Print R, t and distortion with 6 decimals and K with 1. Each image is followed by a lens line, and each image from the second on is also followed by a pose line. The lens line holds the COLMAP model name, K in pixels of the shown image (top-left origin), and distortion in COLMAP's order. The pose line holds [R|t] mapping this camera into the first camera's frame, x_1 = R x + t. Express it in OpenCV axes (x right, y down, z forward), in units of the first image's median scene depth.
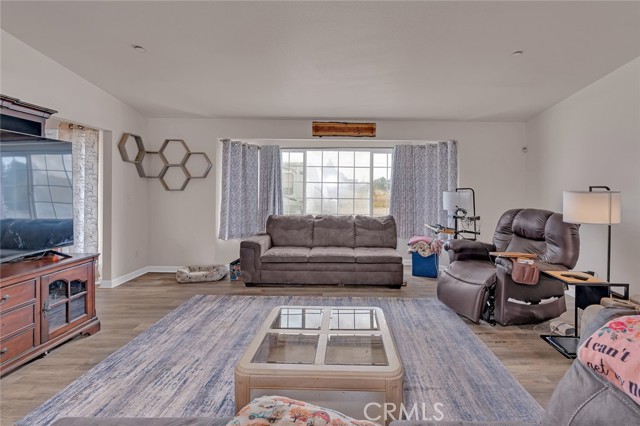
lens RADIAL K [[292.8, 0, 337.9], [0, 292.8, 191.1], [0, 0, 1]] dist [-0.008798, 0.002206]
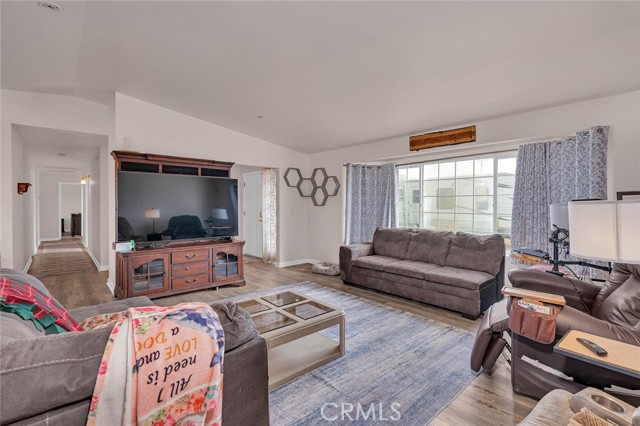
lens RADIAL K [[292.8, 0, 322.9], [0, 292.8, 209.1], [0, 0, 1]] dist [-0.008798, 0.002206]
pose [[0.673849, 0.002520, -0.738865, 0.461625], [0.003293, 0.999974, 0.006414, 0.005127], [0.738862, -0.006755, 0.673823, 0.096224]]
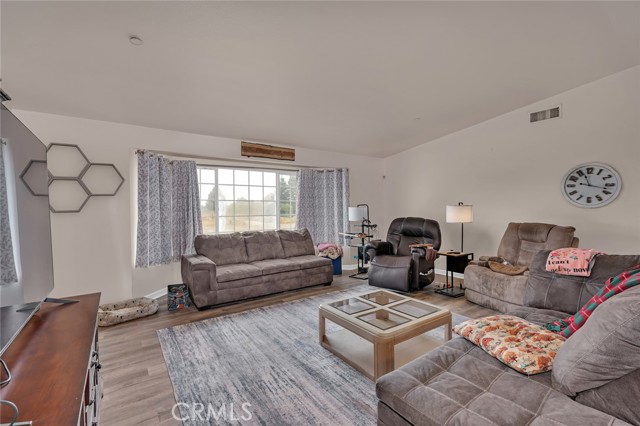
lens RADIAL K [[292.8, 0, 320.1], [0, 292.8, 209.6], [0, 0, 1]] dist [-0.008798, 0.002206]
pose [[0.812826, -0.022251, 0.582082, -0.467716], [0.018765, 0.999752, 0.012013, -0.005470], [-0.582205, 0.001159, 0.813041, 0.004618]]
